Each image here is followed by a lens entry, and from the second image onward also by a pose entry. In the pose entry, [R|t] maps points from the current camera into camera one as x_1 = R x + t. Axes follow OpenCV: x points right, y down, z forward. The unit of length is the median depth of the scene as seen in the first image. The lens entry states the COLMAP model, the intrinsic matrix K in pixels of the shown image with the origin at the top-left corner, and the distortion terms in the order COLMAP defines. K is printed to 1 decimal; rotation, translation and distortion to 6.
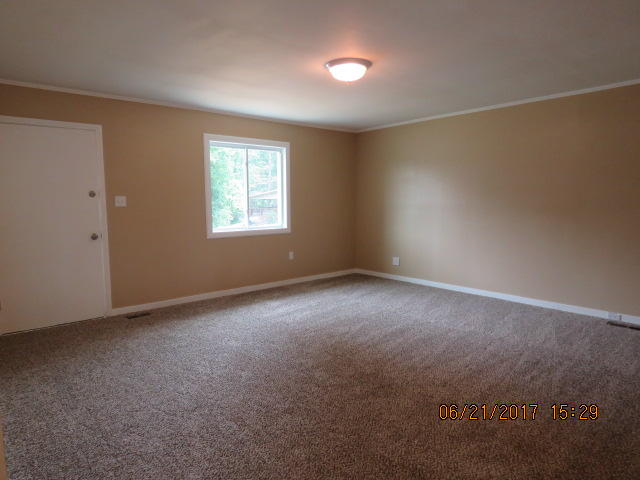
lens RADIAL K [[409.4, 0, 320.0], [0, 409.4, 240.0], [0, 0, 1]] dist [0.001227, -0.014273]
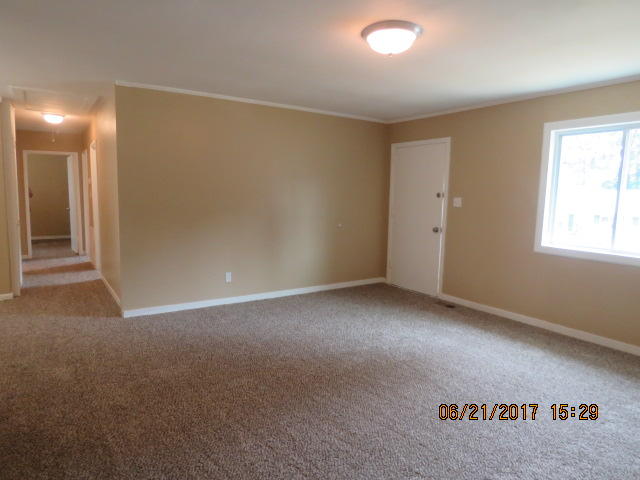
lens RADIAL K [[409.4, 0, 320.0], [0, 409.4, 240.0], [0, 0, 1]] dist [0.001227, -0.014273]
pose [[-0.135278, 0.110339, -0.984645, 0.688136], [-0.133821, 0.982639, 0.128500, -0.086959], [0.981729, 0.149150, -0.118164, 0.786035]]
